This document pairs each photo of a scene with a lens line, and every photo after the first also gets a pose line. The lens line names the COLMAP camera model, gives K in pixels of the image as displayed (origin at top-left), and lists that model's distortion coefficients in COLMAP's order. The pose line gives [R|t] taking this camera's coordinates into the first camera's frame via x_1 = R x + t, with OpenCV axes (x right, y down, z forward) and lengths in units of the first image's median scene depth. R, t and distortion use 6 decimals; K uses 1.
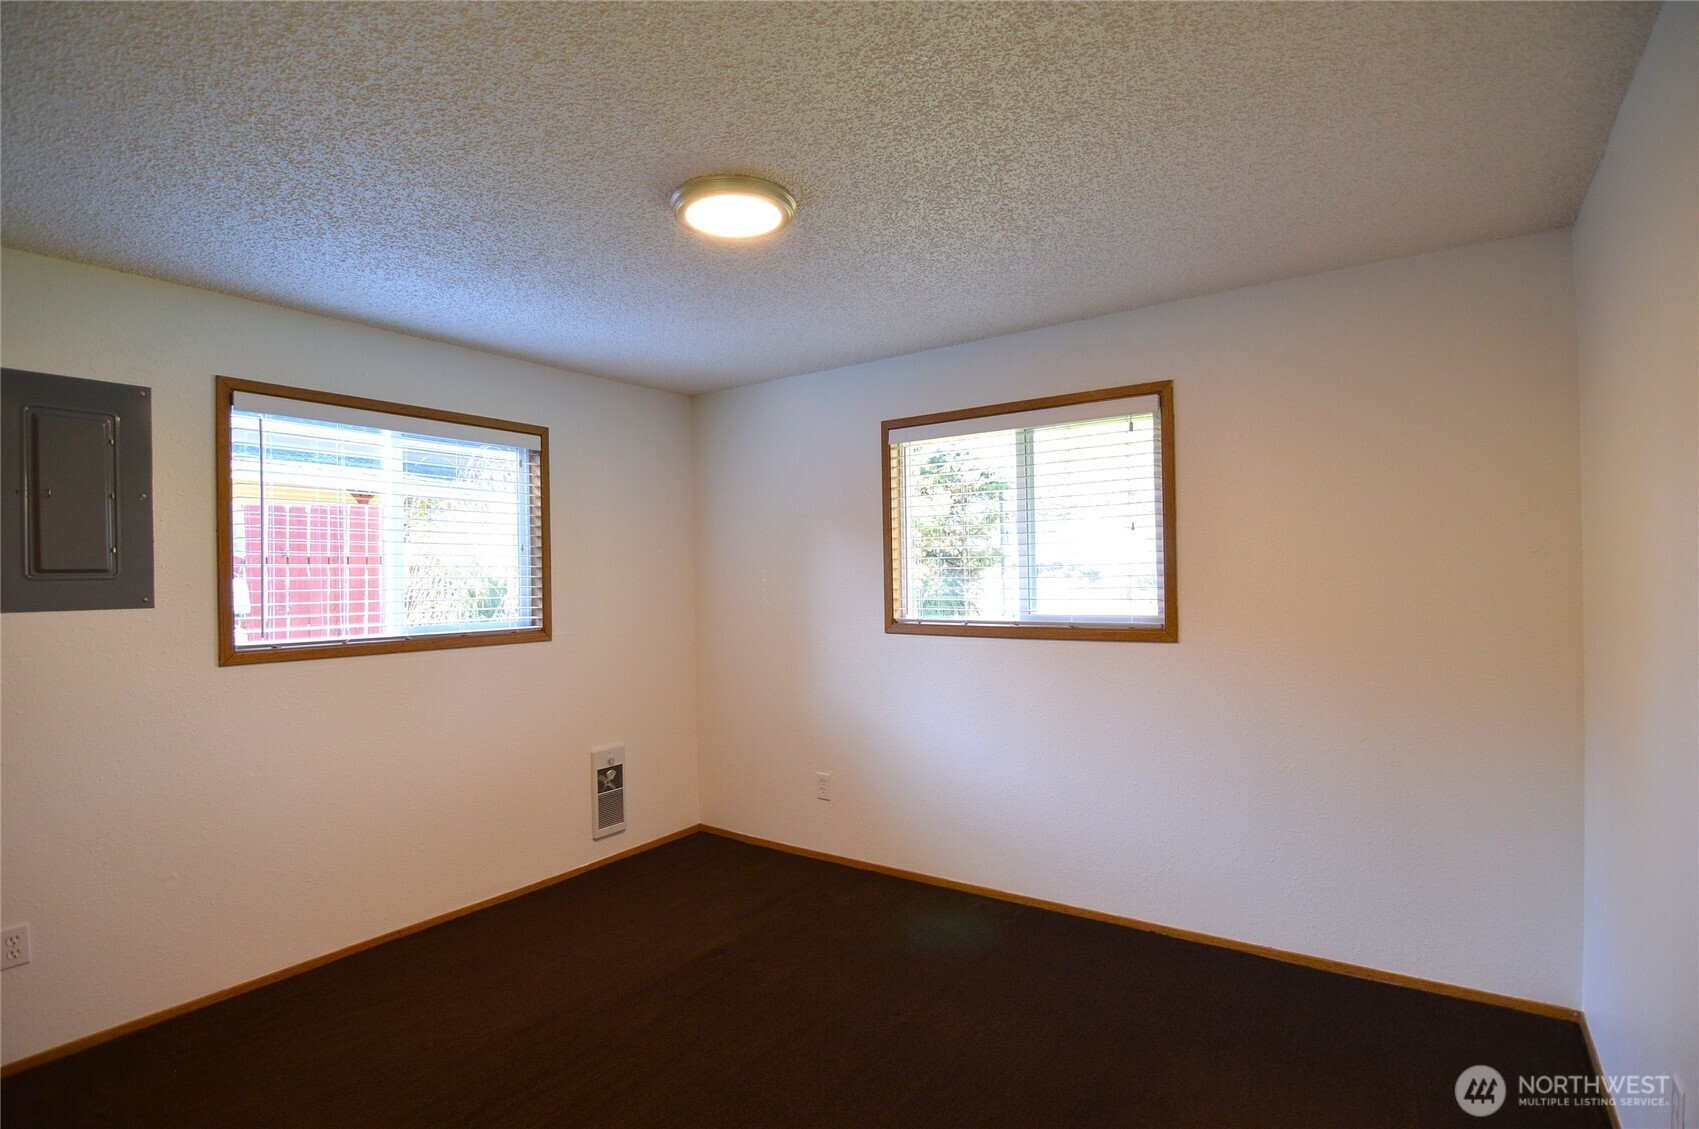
lens RADIAL K [[832.9, 0, 842.7], [0, 832.9, 573.7], [0, 0, 1]] dist [-0.002296, -0.013646]
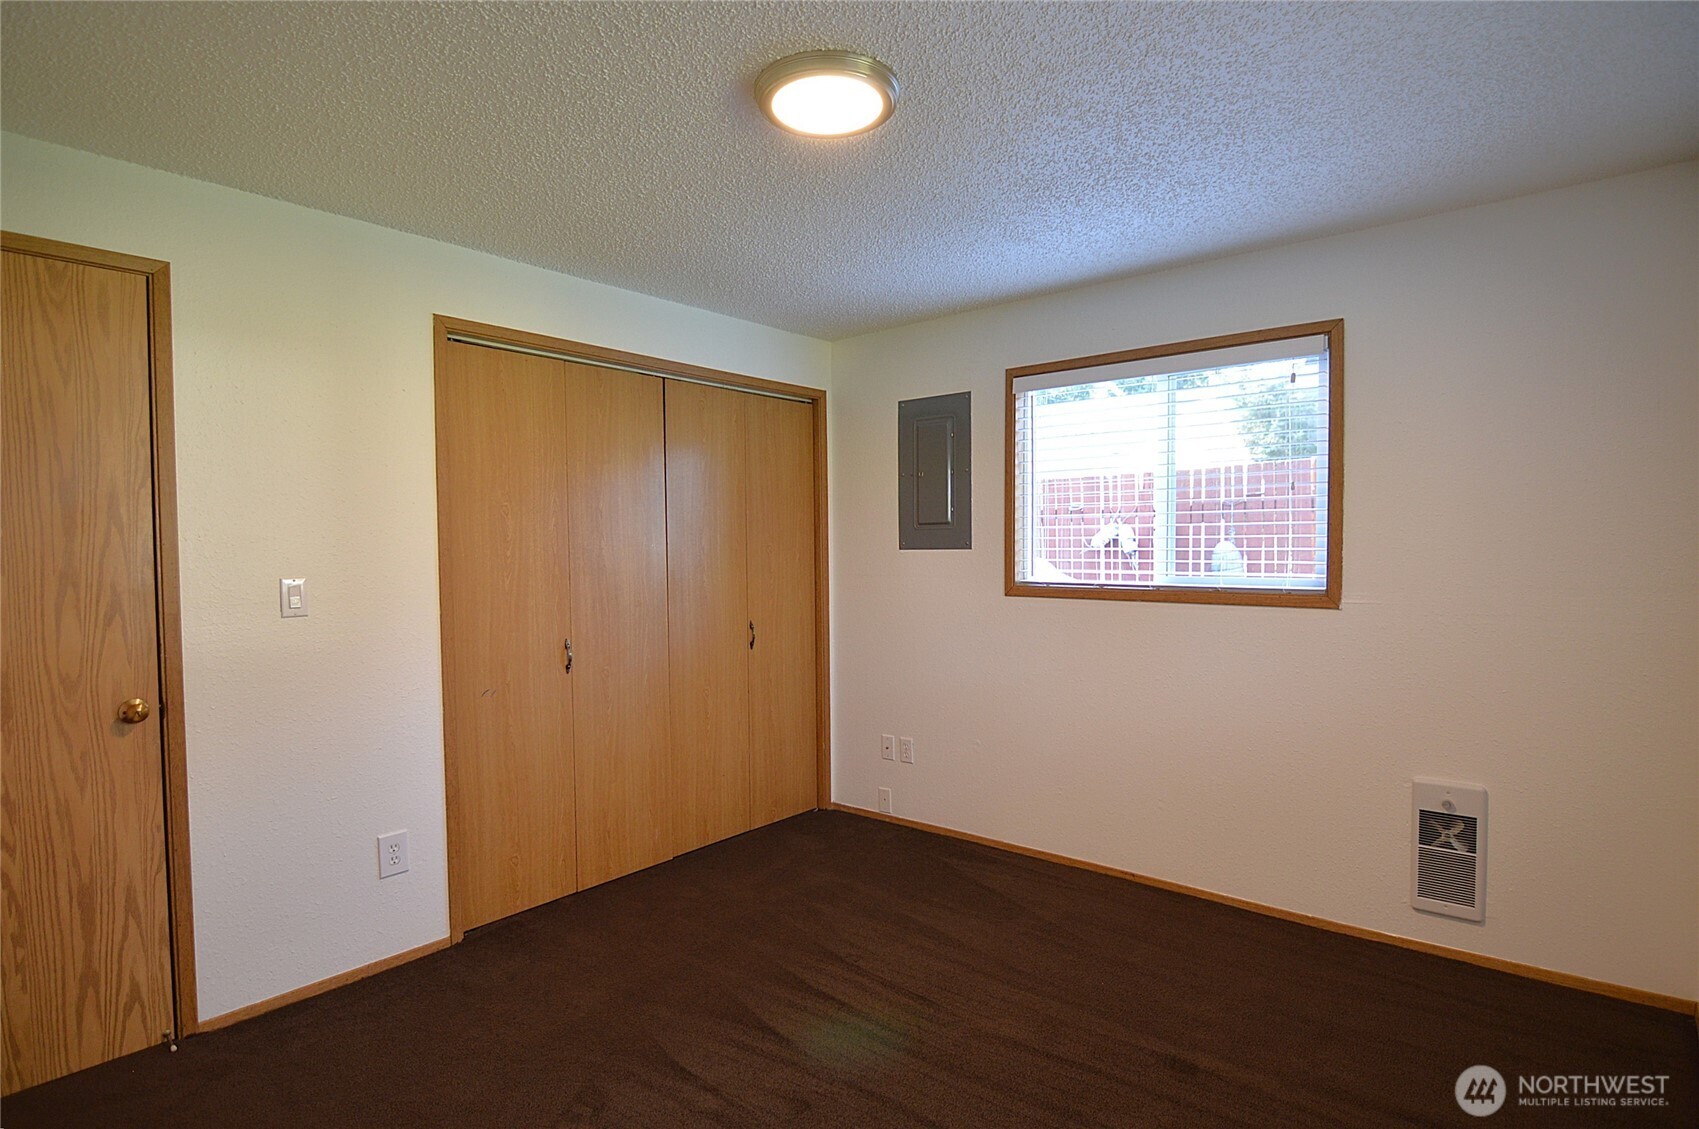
lens RADIAL K [[832.9, 0, 842.7], [0, 832.9, 573.7], [0, 0, 1]] dist [-0.002296, -0.013646]
pose [[-0.075514, 0.062864, -0.995161, 0.522318], [0.020773, 0.997893, 0.061460, -0.007717], [0.996928, -0.016032, -0.076661, 0.770841]]
